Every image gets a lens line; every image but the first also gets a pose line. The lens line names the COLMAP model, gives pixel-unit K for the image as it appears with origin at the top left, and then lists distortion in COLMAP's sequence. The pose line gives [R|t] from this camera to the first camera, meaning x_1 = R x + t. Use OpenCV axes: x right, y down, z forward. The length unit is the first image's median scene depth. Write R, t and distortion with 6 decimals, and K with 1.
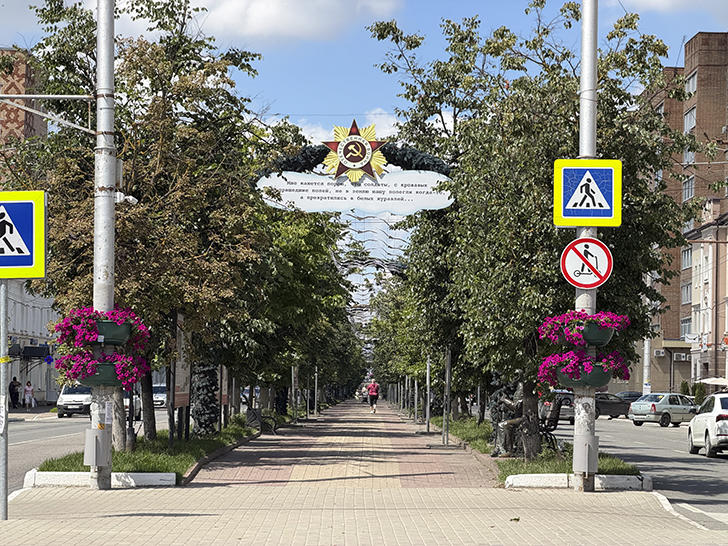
lens RADIAL K [[2122.9, 0, 364.0], [0, 2122.9, 273.0], [0, 0, 1]] dist [0.021798, 0.070610]
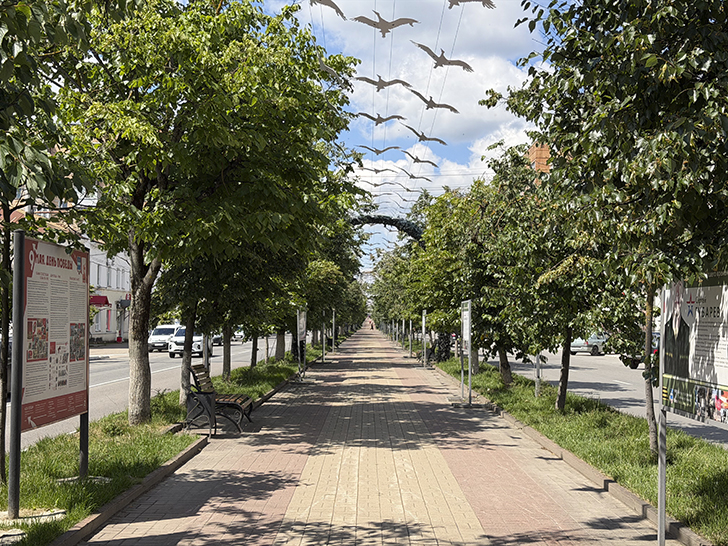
lens RADIAL K [[1017.3, 0, 364.0], [0, 1017.3, 273.0], [0, 0, 1]] dist [-0.001283, -0.000886]
pose [[0.999954, -0.009563, -0.001062, -0.002946], [0.009569, 0.999939, 0.005462, 0.014499], [0.001010, -0.005472, 0.999985, 0.341417]]
